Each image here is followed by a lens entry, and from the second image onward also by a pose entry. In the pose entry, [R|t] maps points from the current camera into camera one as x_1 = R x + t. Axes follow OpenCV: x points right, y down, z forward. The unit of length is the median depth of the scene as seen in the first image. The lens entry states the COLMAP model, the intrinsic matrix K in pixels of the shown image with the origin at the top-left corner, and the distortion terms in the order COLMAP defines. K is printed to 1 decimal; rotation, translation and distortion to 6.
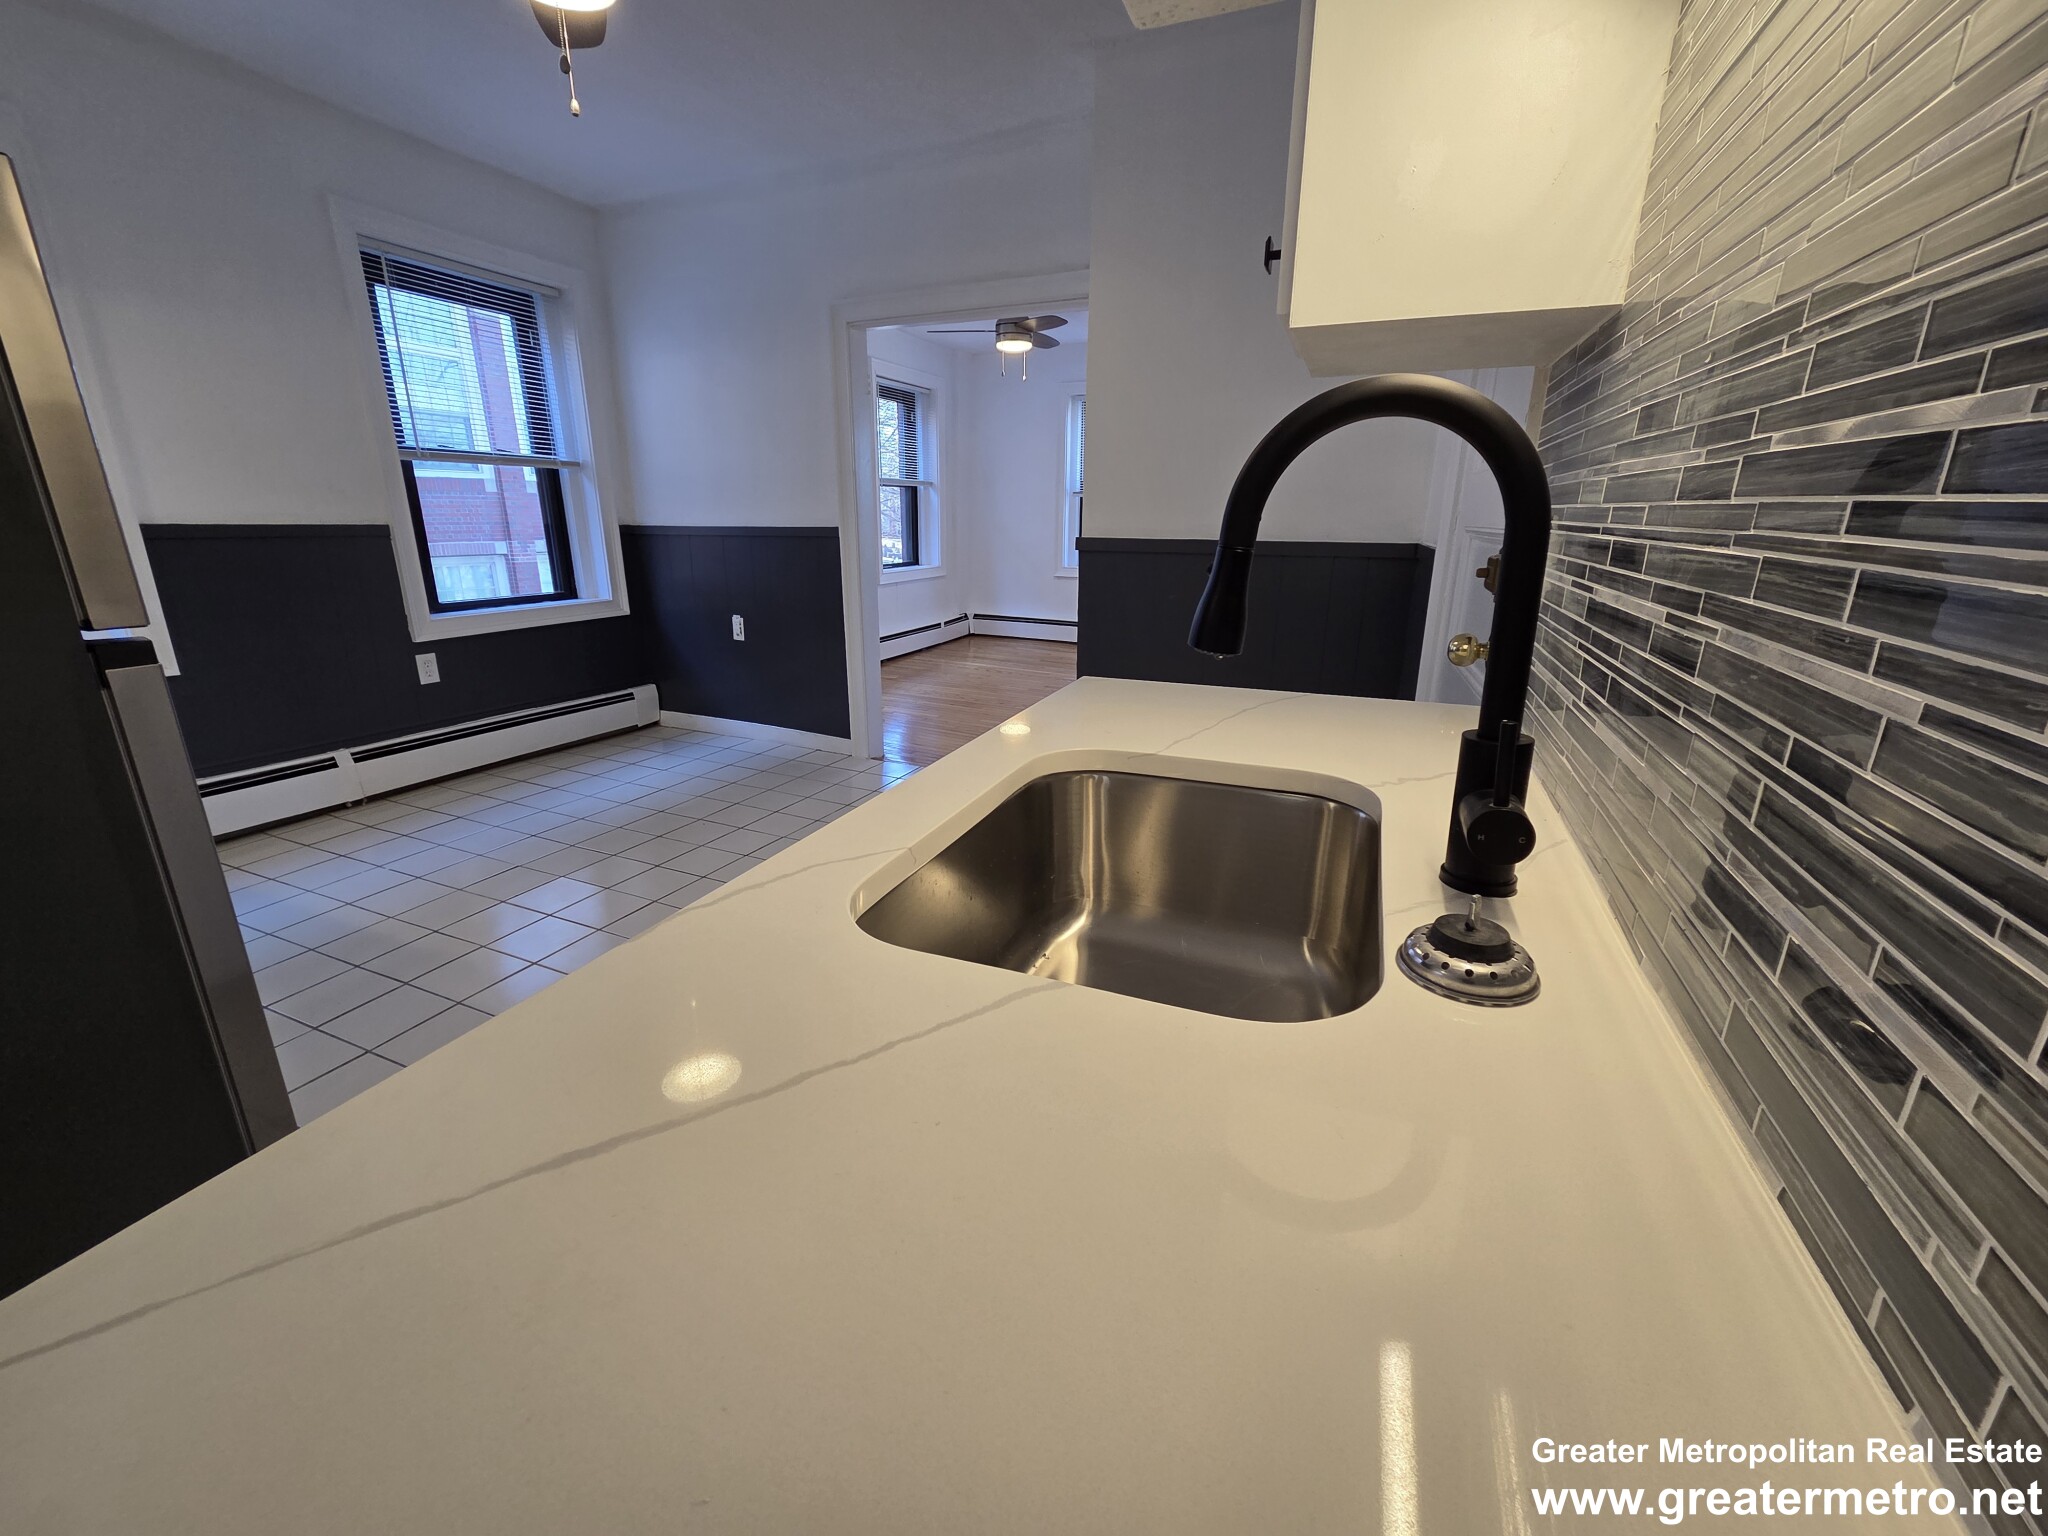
lens RADIAL K [[838.8, 0, 1010.0], [0, 838.8, 758.4], [0, 0, 1]] dist [0.007522, -0.001914]
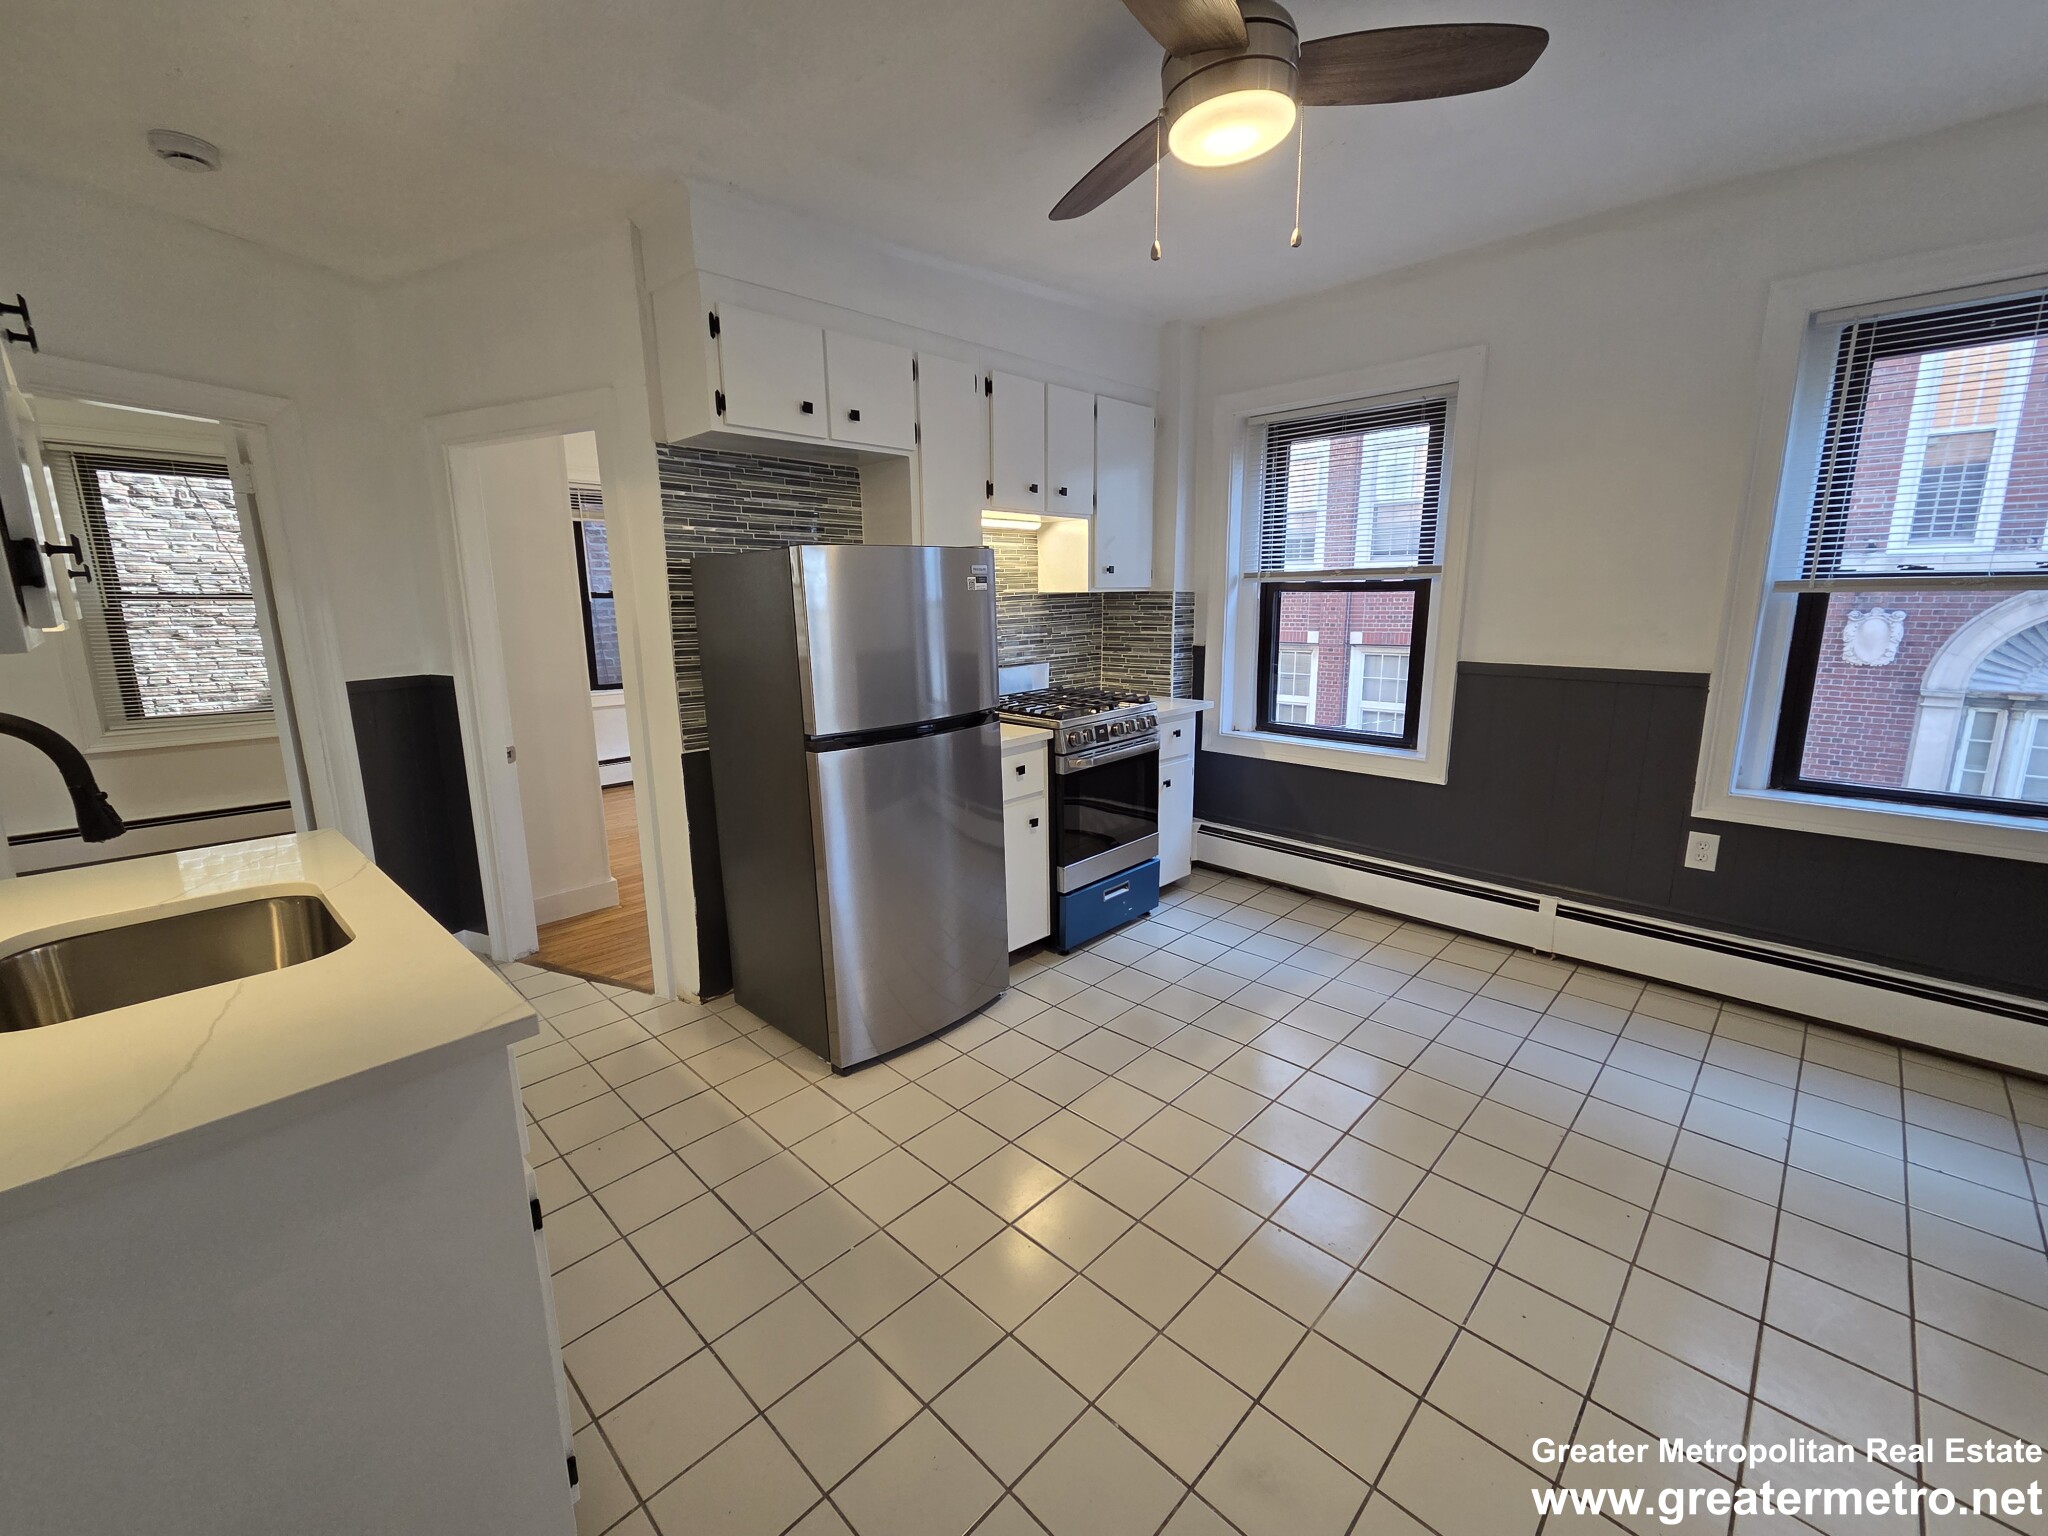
lens RADIAL K [[838.8, 0, 1028.4], [0, 838.8, 762.2], [0, 0, 1]] dist [0.007522, -0.001914]
pose [[-0.335977, 0.186202, -0.923281, 0.115616], [-0.253744, 0.926127, 0.279112, -0.121855], [0.907047, 0.328052, -0.263909, 0.304581]]
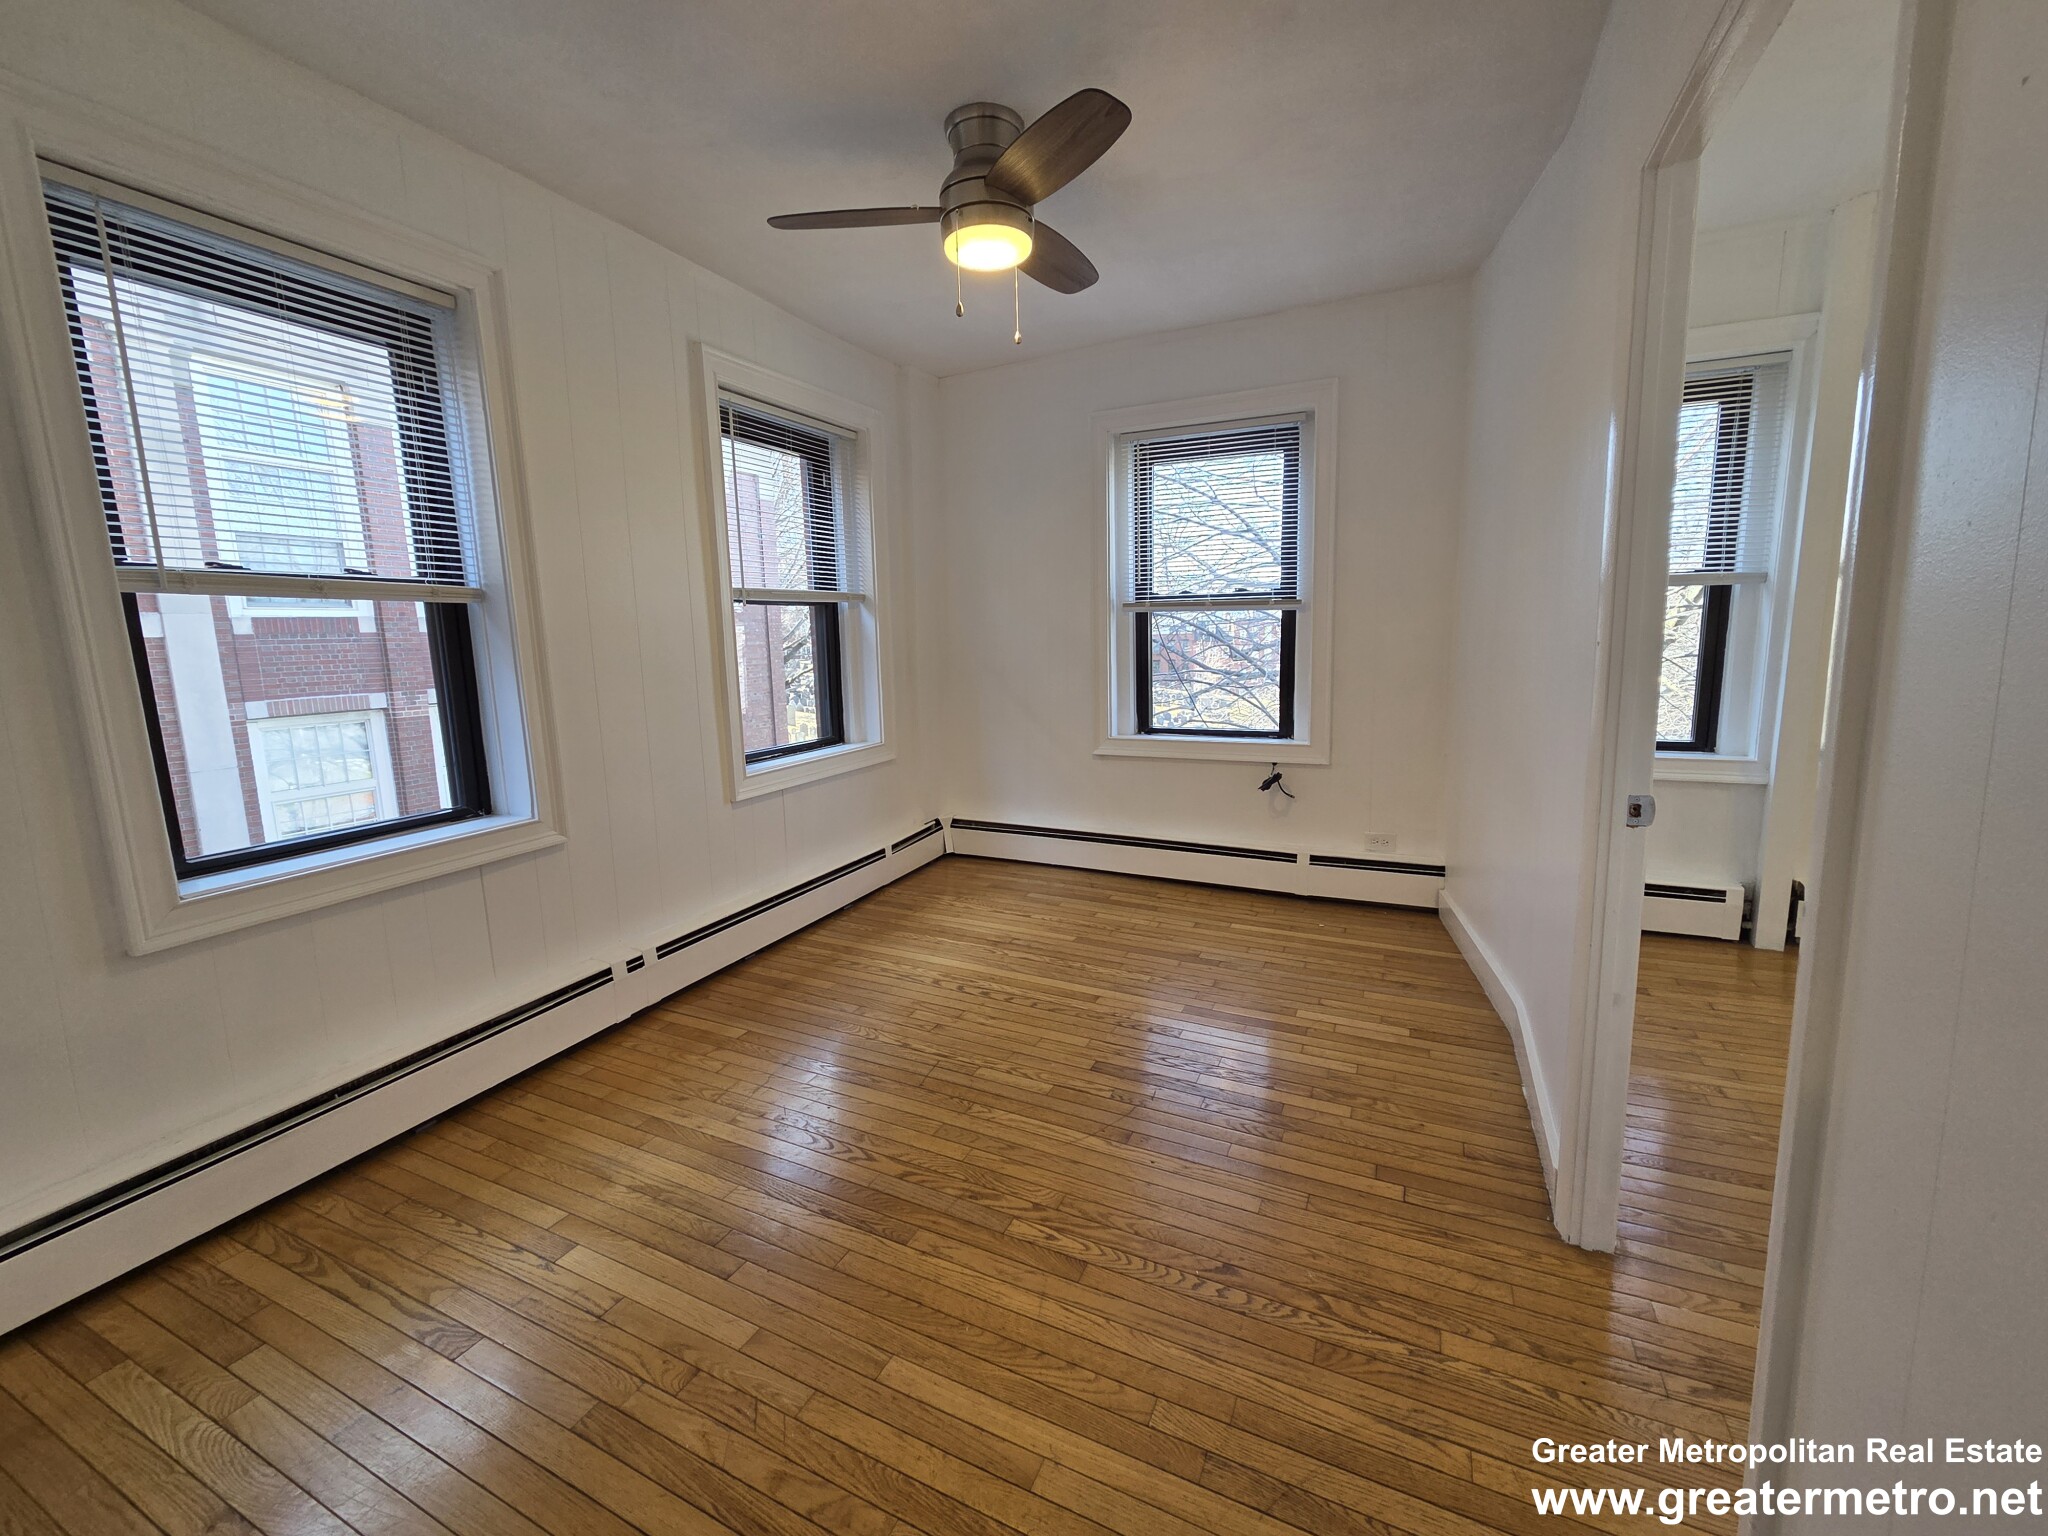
lens RADIAL K [[838.8, 0, 1013.6], [0, 838.8, 759.4], [0, 0, 1]] dist [0.007522, -0.001914]
pose [[0.999256, -0.030089, -0.024119, 0.014332], [0.026622, 0.990751, -0.133054, -0.148177], [0.027899, 0.132313, 0.990815, 0.477218]]
